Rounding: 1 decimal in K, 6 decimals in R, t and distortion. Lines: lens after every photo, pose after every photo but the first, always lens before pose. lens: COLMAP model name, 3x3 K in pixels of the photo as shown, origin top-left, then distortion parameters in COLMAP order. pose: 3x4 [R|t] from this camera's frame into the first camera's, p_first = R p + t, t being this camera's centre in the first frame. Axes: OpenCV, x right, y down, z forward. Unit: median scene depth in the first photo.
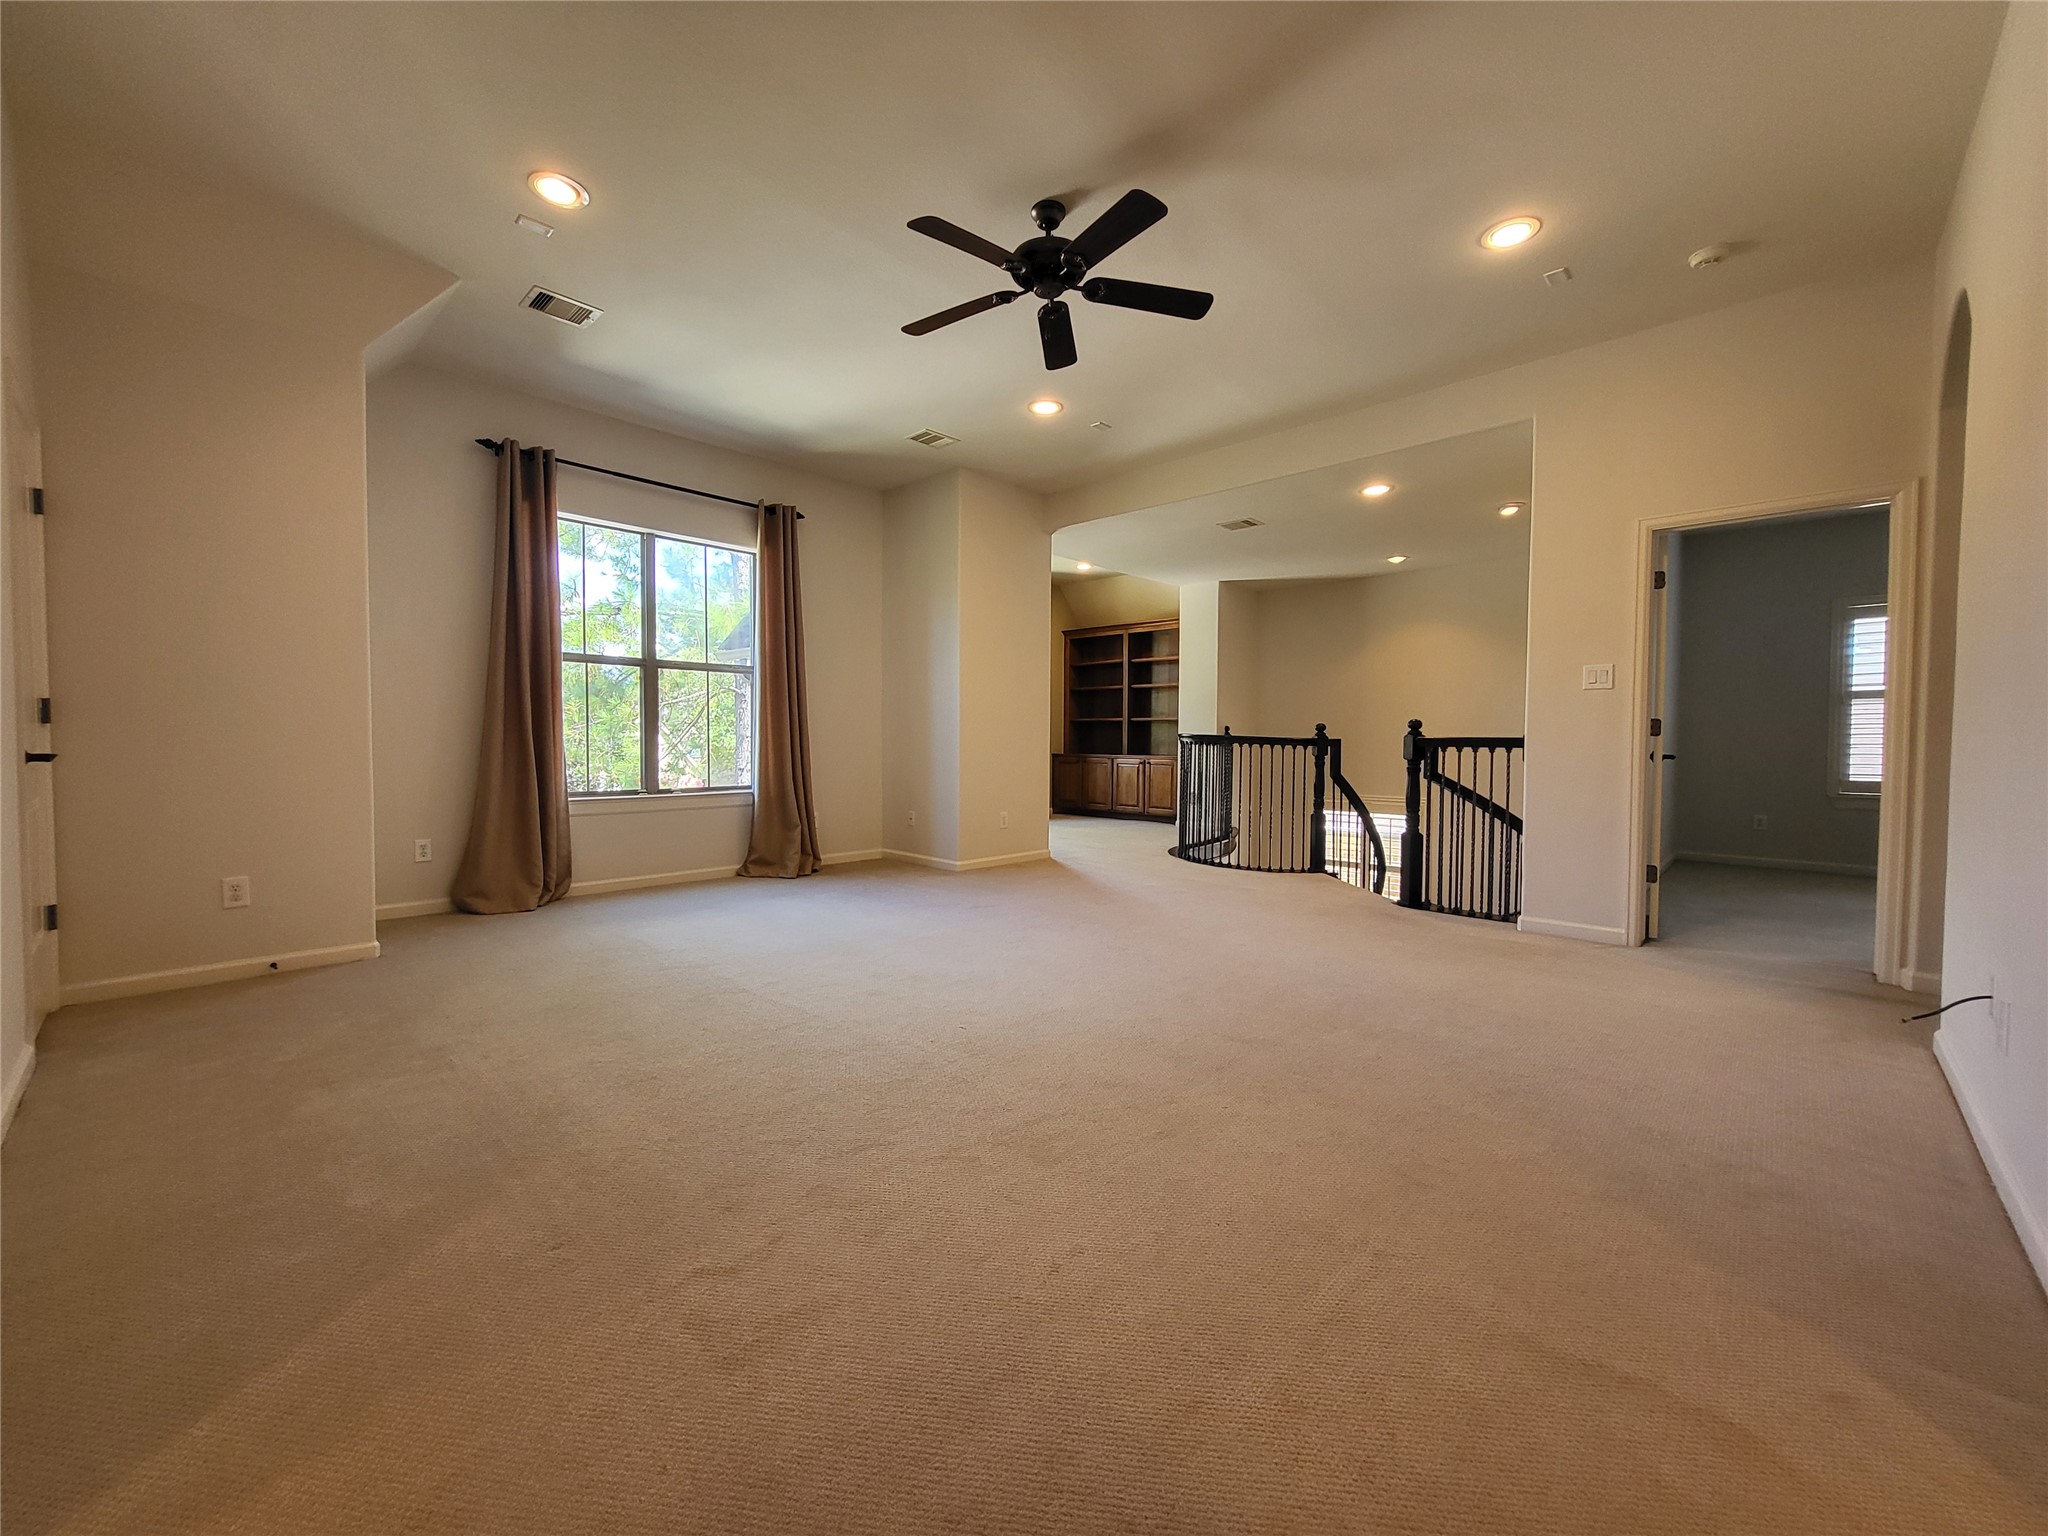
lens RADIAL K [[810.3, 0, 1025.1], [0, 810.3, 773.4], [0, 0, 1]] dist [0.001893, 0.000798]
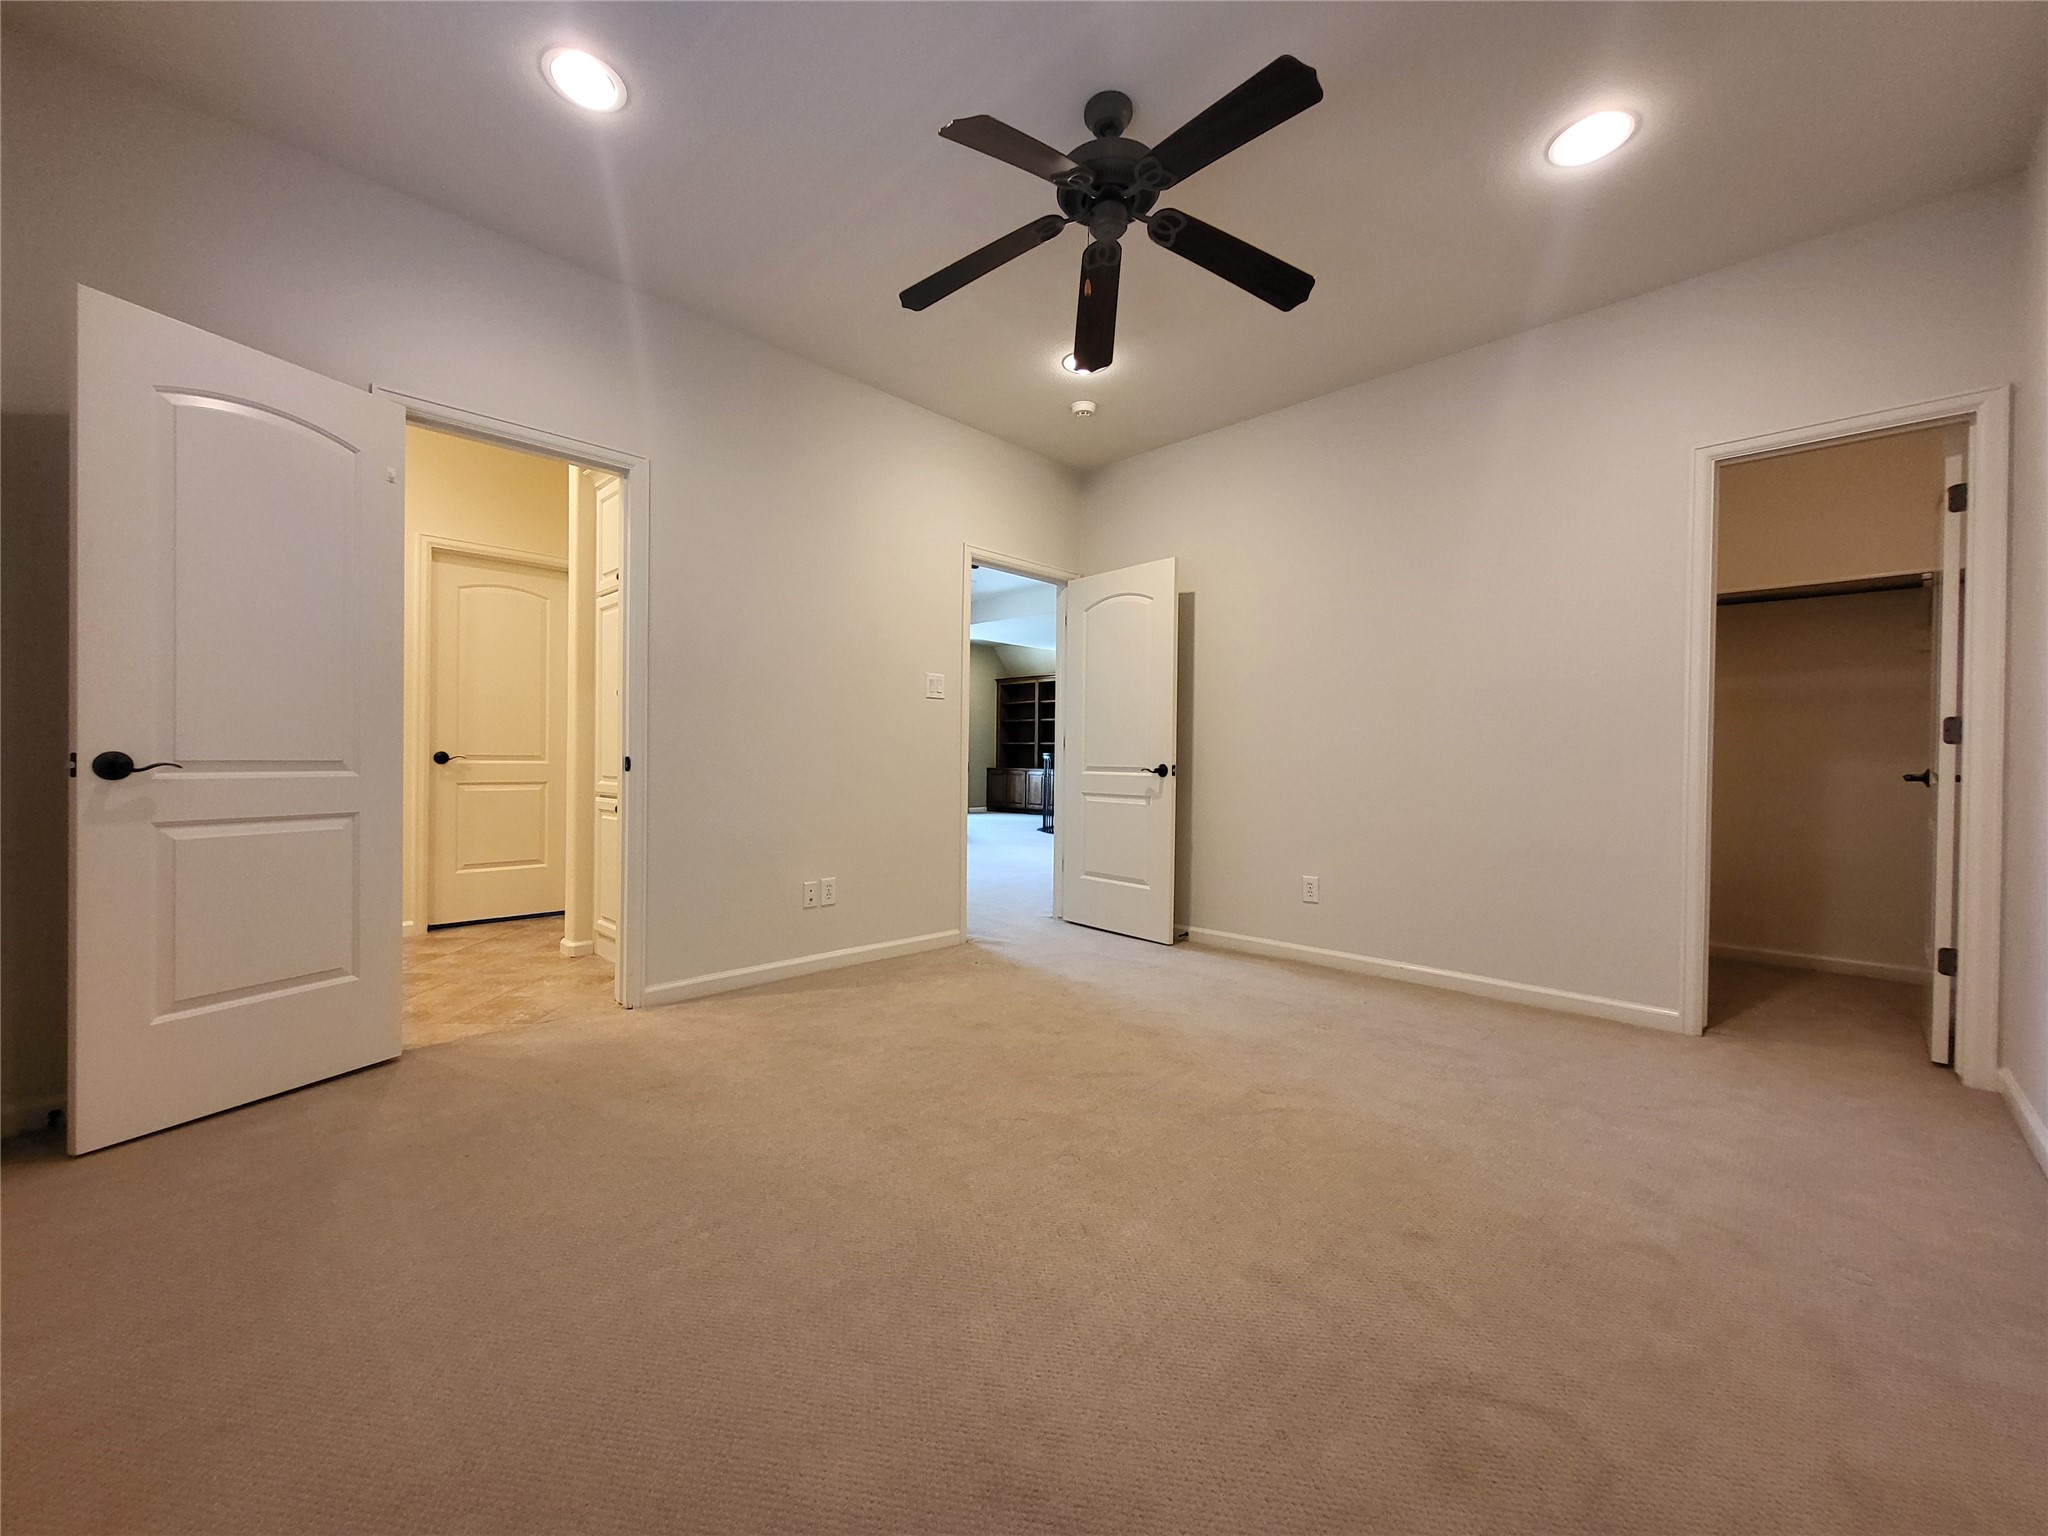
lens RADIAL K [[810.3, 0, 1022.7], [0, 810.3, 764.9], [0, 0, 1]] dist [0.001893, 0.000798]
pose [[0.999876, 0.006191, -0.014476, 0.120652], [-0.006566, 0.999641, -0.025993, 0.007009], [0.014310, 0.026084, 0.999557, -0.402555]]
